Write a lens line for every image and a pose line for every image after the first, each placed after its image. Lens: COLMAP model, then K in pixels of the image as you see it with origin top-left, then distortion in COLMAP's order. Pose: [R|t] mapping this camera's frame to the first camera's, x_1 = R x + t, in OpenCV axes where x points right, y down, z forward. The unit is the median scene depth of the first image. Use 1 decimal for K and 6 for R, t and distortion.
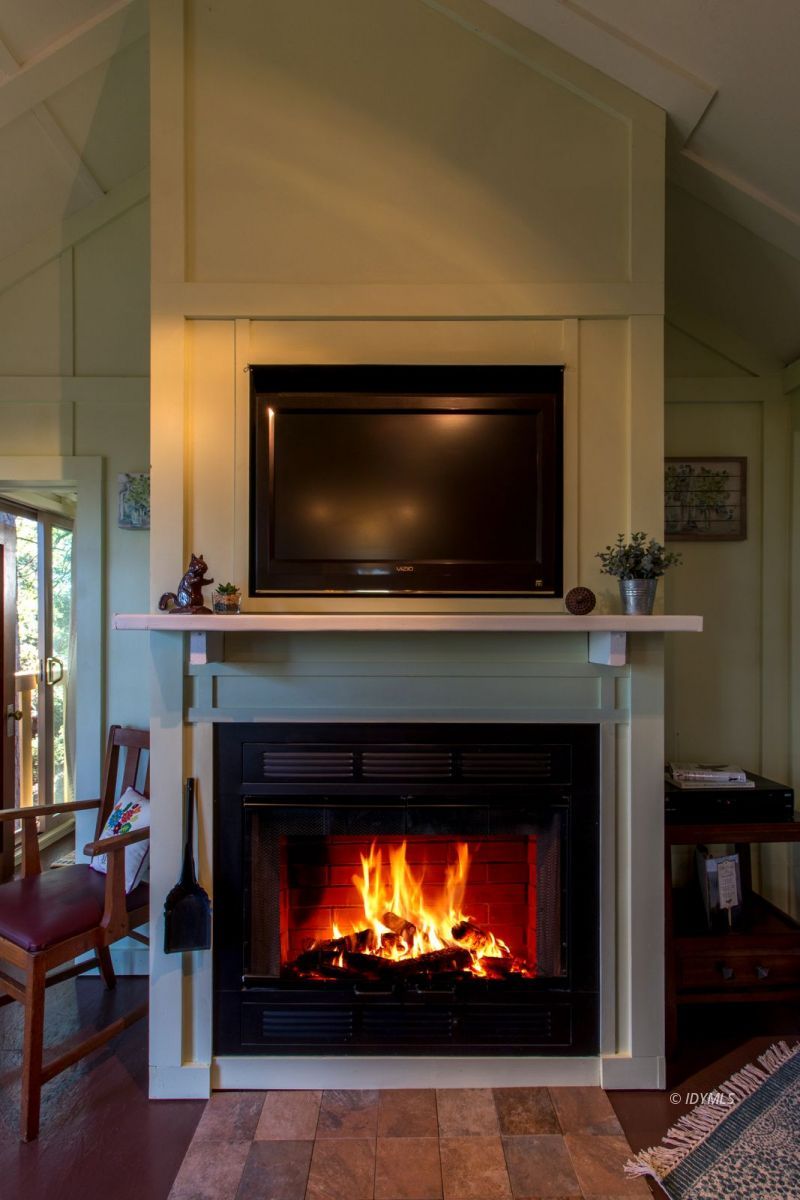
lens RADIAL K [[592.2, 0, 403.6], [0, 592.2, 638.0], [0, 0, 1]] dist [0.005611, 0.000360]
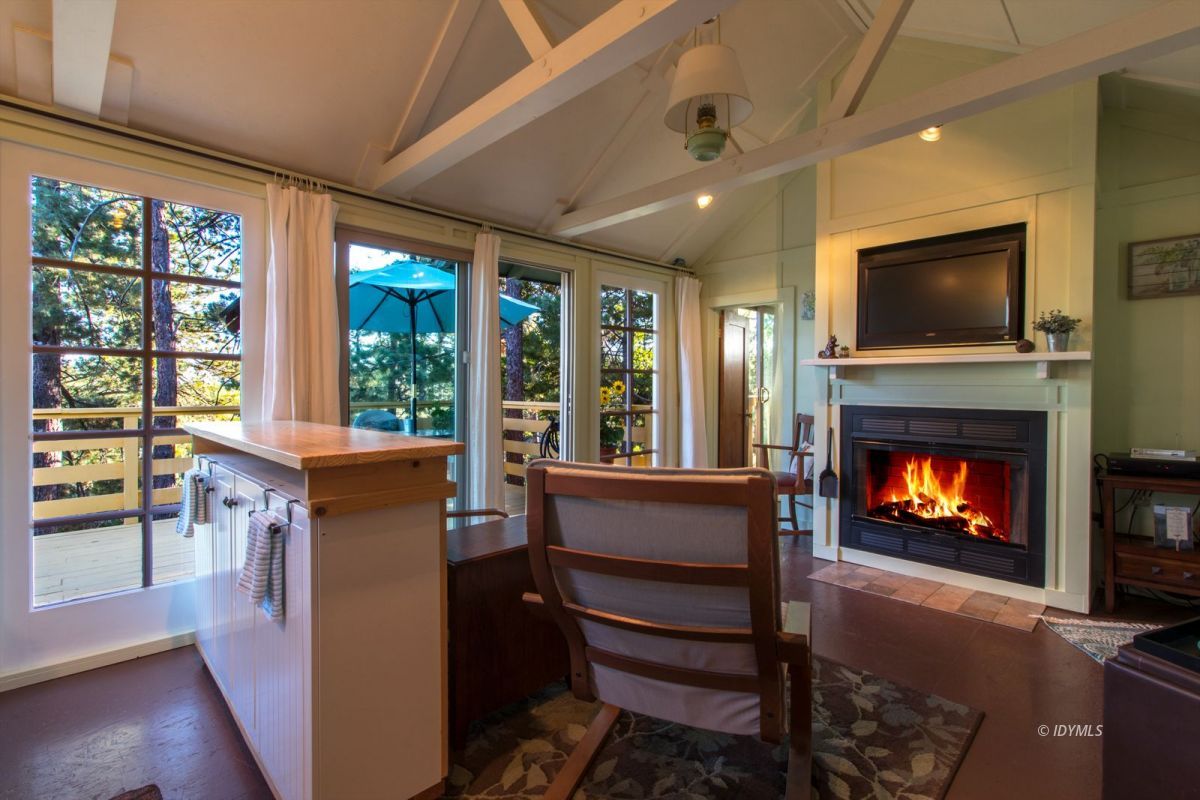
lens RADIAL K [[550.2, 0, 597.5], [0, 550.2, 392.3], [0, 0, 1]] dist [0.005253, 0.000429]
pose [[0.701512, 0.012020, -0.712556, 0.565440], [-0.004431, 0.999912, 0.012505, 0.070471], [0.712644, -0.005615, 0.701504, -1.234074]]
